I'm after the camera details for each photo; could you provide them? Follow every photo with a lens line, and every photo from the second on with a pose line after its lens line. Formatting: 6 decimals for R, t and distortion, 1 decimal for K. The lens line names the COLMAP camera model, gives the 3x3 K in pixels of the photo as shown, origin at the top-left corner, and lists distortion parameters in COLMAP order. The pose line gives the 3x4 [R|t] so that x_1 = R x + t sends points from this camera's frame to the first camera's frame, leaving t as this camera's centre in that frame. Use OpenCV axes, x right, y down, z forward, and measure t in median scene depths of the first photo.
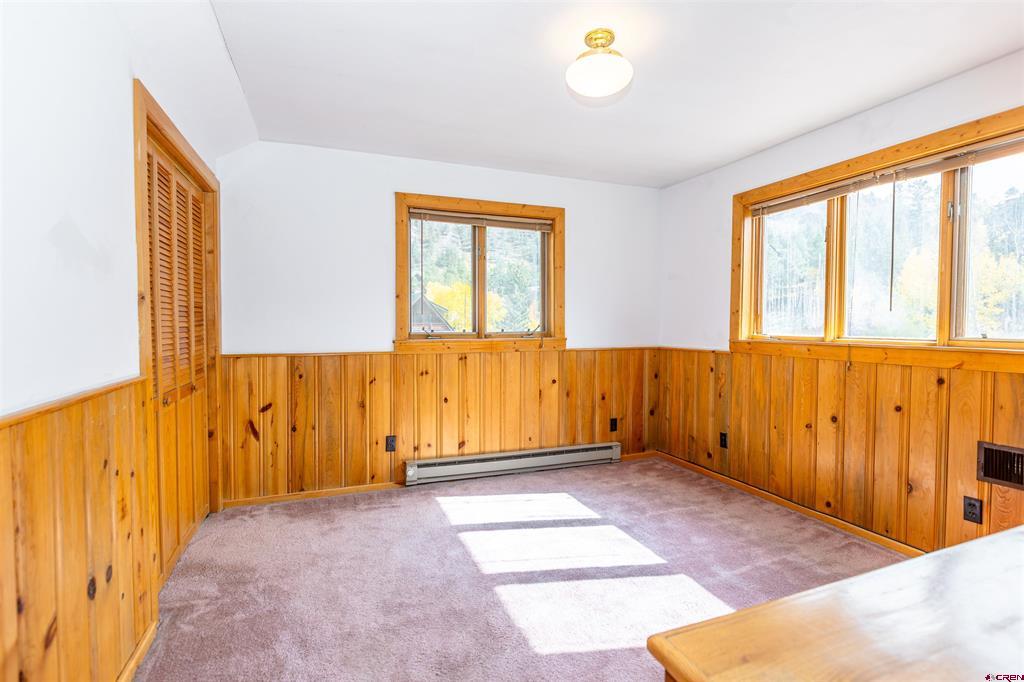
lens RADIAL K [[479.1, 0, 508.4], [0, 479.1, 338.8], [0, 0, 1]] dist [-0.002835, -0.000376]
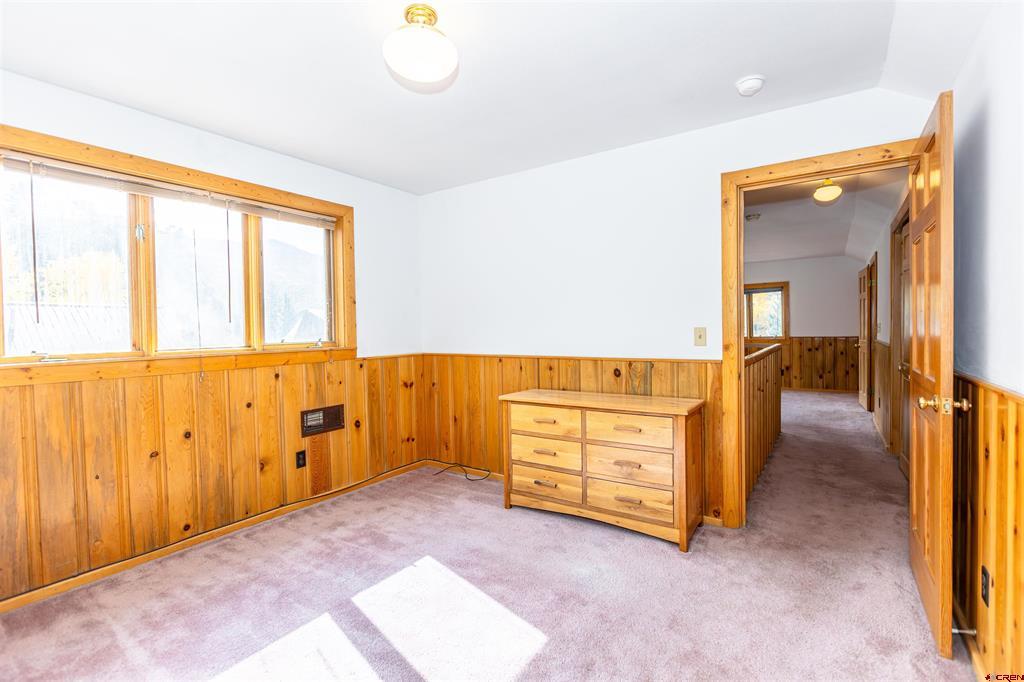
lens RADIAL K [[479.1, 0, 508.4], [0, 479.1, 338.8], [0, 0, 1]] dist [-0.002835, -0.000376]
pose [[-0.566028, -0.012810, 0.824286, -0.496300], [0.043190, 0.998045, 0.045168, -0.041319], [-0.823254, 0.061168, -0.564368, 1.076296]]
